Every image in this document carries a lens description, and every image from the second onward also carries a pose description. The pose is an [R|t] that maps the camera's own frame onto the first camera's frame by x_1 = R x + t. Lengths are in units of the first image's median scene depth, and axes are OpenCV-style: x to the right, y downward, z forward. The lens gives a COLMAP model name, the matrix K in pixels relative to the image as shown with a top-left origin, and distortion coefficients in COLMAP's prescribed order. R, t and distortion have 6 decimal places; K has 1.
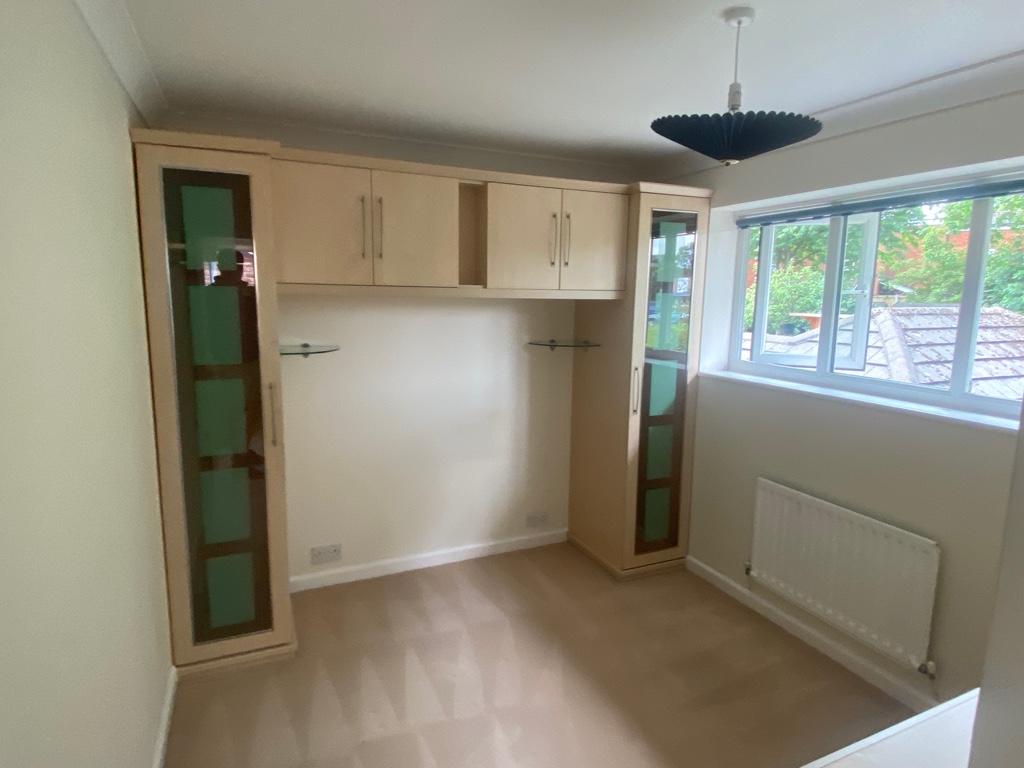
lens RADIAL K [[604.9, 0, 509.3], [0, 604.9, 385.7], [0, 0, 1]] dist [0.027410, -0.012392]
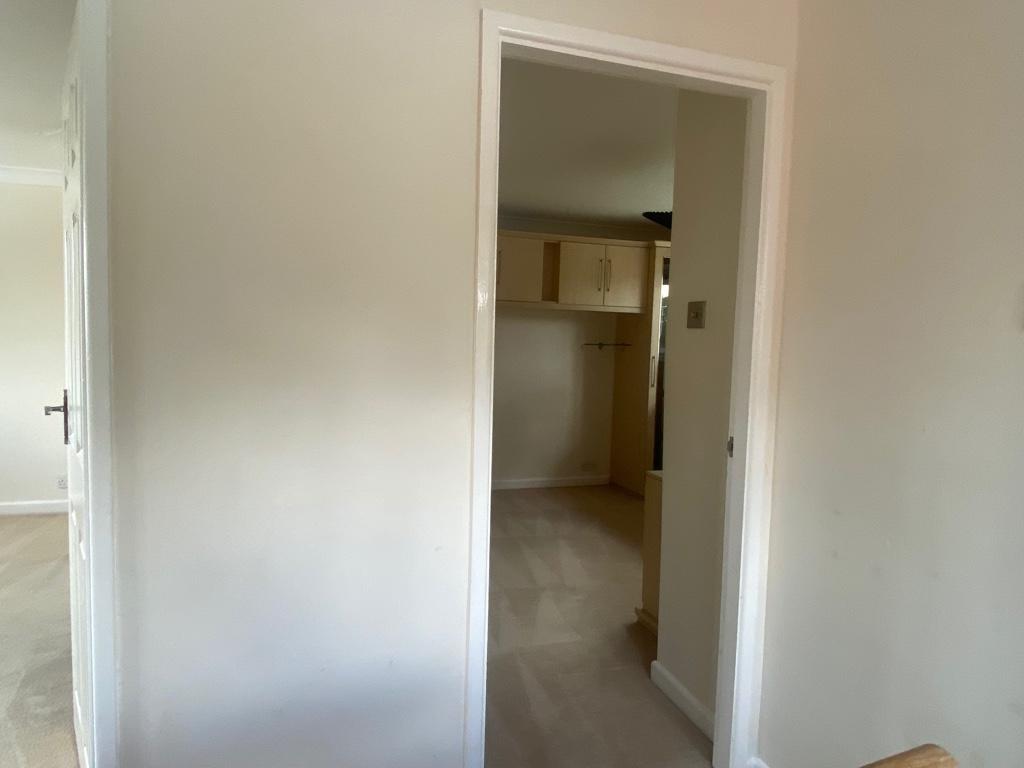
lens RADIAL K [[604.9, 0, 514.0], [0, 604.9, 377.0], [0, 0, 1]] dist [0.027410, -0.012392]
pose [[0.994914, 0.022241, -0.098242, 0.008256], [-0.030918, 0.995667, -0.087699, 0.174467], [0.095866, 0.090291, 0.991291, -0.586360]]
